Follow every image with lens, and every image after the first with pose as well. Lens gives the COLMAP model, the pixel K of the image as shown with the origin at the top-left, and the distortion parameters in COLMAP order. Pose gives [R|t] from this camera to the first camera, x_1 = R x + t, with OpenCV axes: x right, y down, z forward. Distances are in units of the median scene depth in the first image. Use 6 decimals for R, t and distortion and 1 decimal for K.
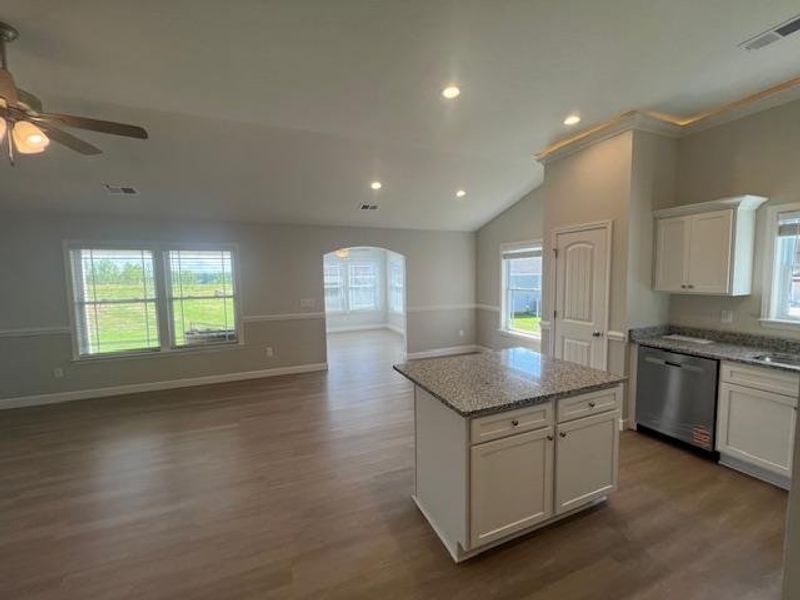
lens RADIAL K [[322.8, 0, 401.2], [0, 322.8, 297.4], [0, 0, 1]] dist [0.000032, 0.000081]
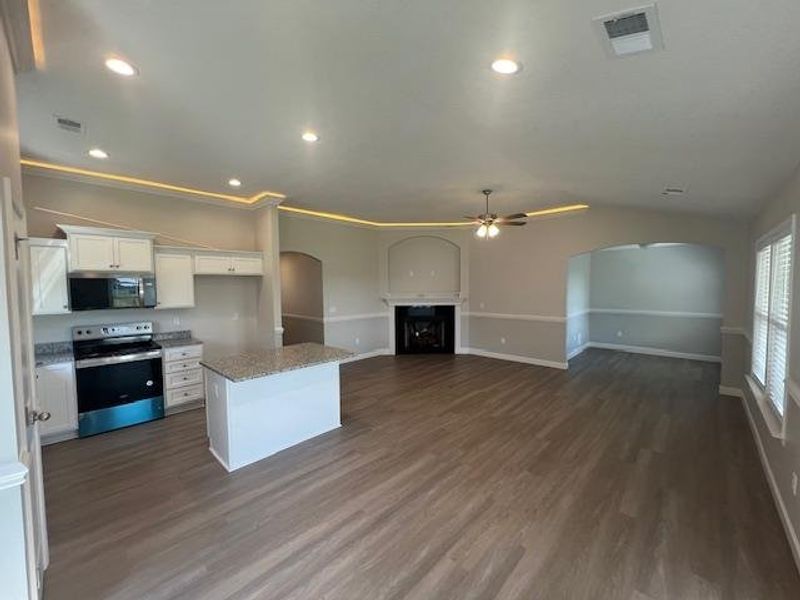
lens RADIAL K [[322.8, 0, 400.3], [0, 322.8, 297.6], [0, 0, 1]] dist [0.000032, 0.000081]
pose [[-0.910381, 0.041500, -0.411685, 0.283118], [-0.006194, 0.993479, 0.113844, -0.146388], [0.413725, 0.106191, -0.904188, 1.668406]]
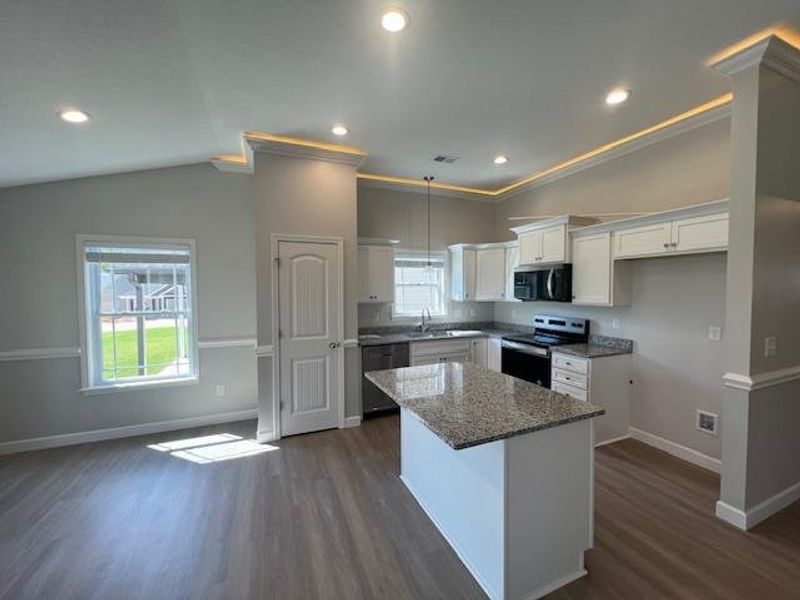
lens RADIAL K [[322.8, 0, 402.2], [0, 322.8, 296.9], [0, 0, 1]] dist [0.000032, 0.000081]
pose [[-0.009338, -0.010026, 0.999906, -0.407556], [0.074878, 0.997135, 0.010698, -0.034520], [-0.997149, 0.074971, -0.008561, 0.741907]]
